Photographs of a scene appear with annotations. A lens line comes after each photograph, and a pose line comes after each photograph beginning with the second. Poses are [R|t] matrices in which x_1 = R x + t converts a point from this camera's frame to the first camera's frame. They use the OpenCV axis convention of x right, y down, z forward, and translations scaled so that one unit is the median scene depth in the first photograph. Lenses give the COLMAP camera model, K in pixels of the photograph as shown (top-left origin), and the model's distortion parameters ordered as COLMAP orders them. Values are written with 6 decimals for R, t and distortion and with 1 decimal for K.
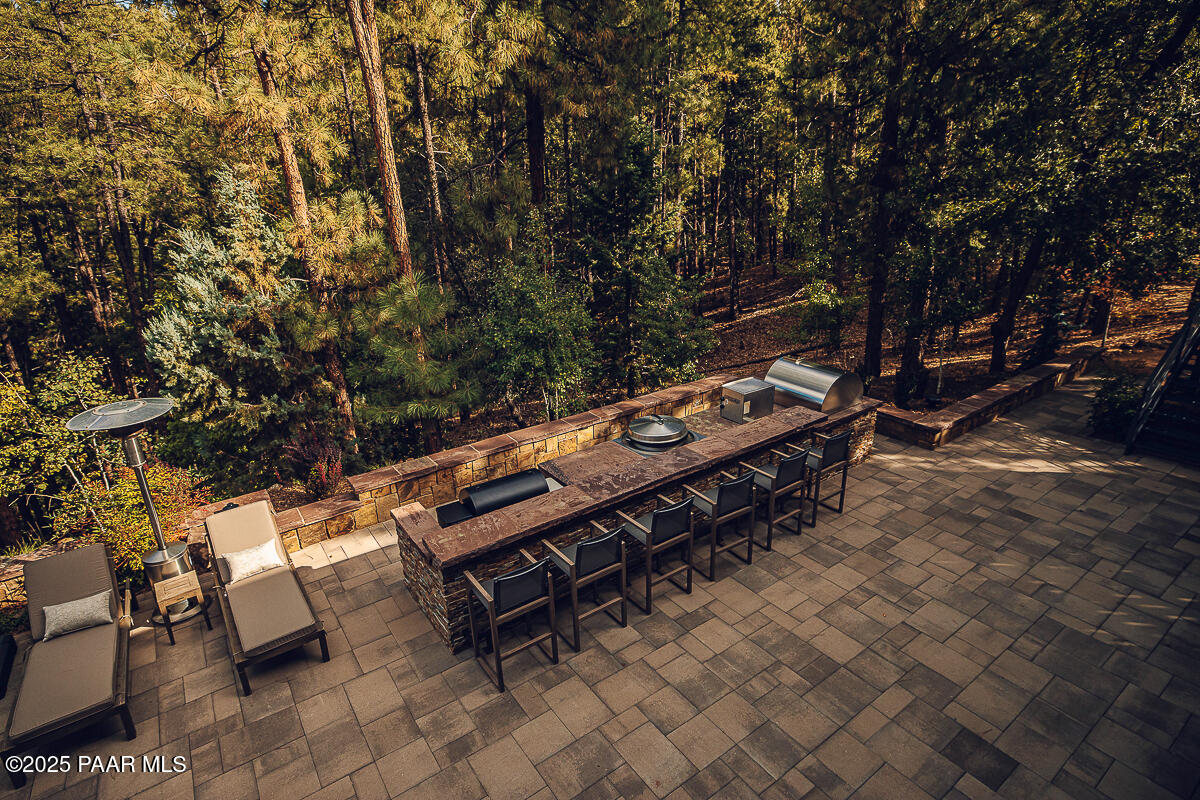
lens RADIAL K [[628.8, 0, 601.3], [0, 628.8, 398.9], [0, 0, 1]] dist [0.003811, 0.000693]
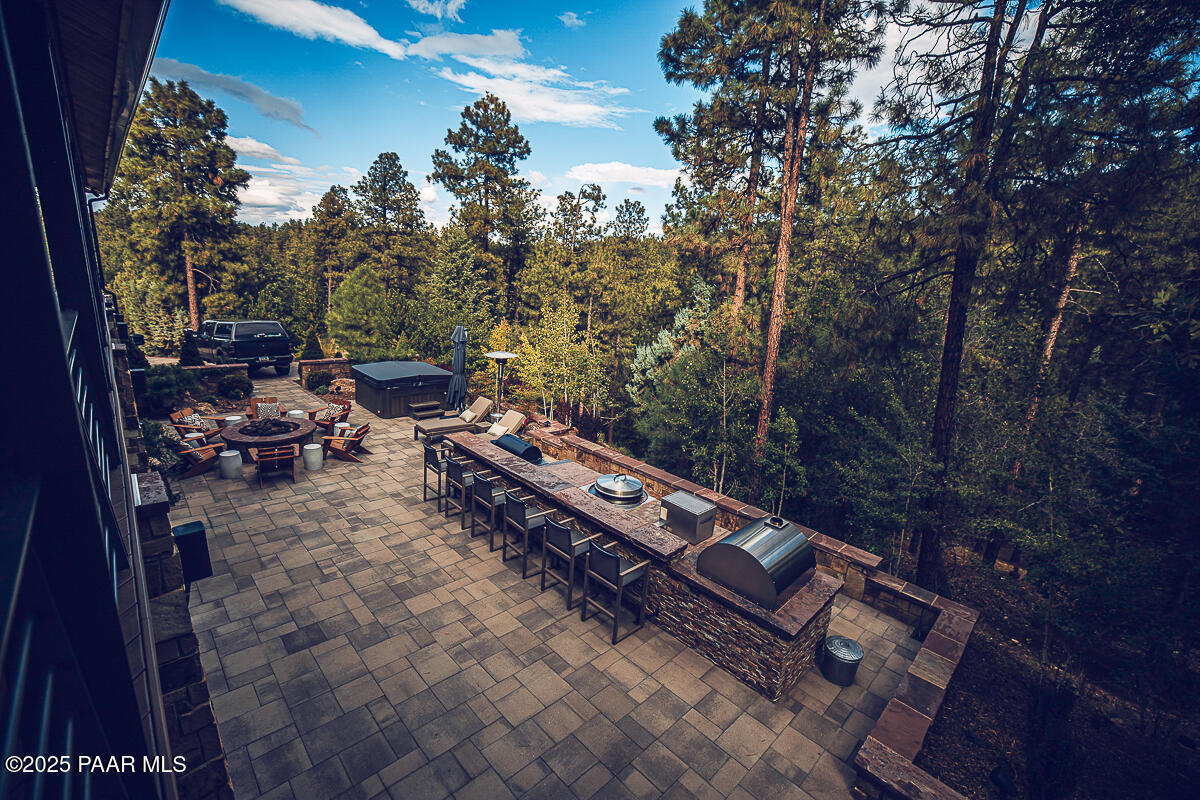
lens RADIAL K [[499.5, 0, 598.3], [0, 499.5, 399.0], [0, 0, 1]] dist [-0.001649, -0.000108]
pose [[0.142561, 0.278308, -0.949853, 1.324477], [-0.378341, 0.902102, 0.207532, -0.405038], [0.914622, 0.329783, 0.233900, 0.898655]]
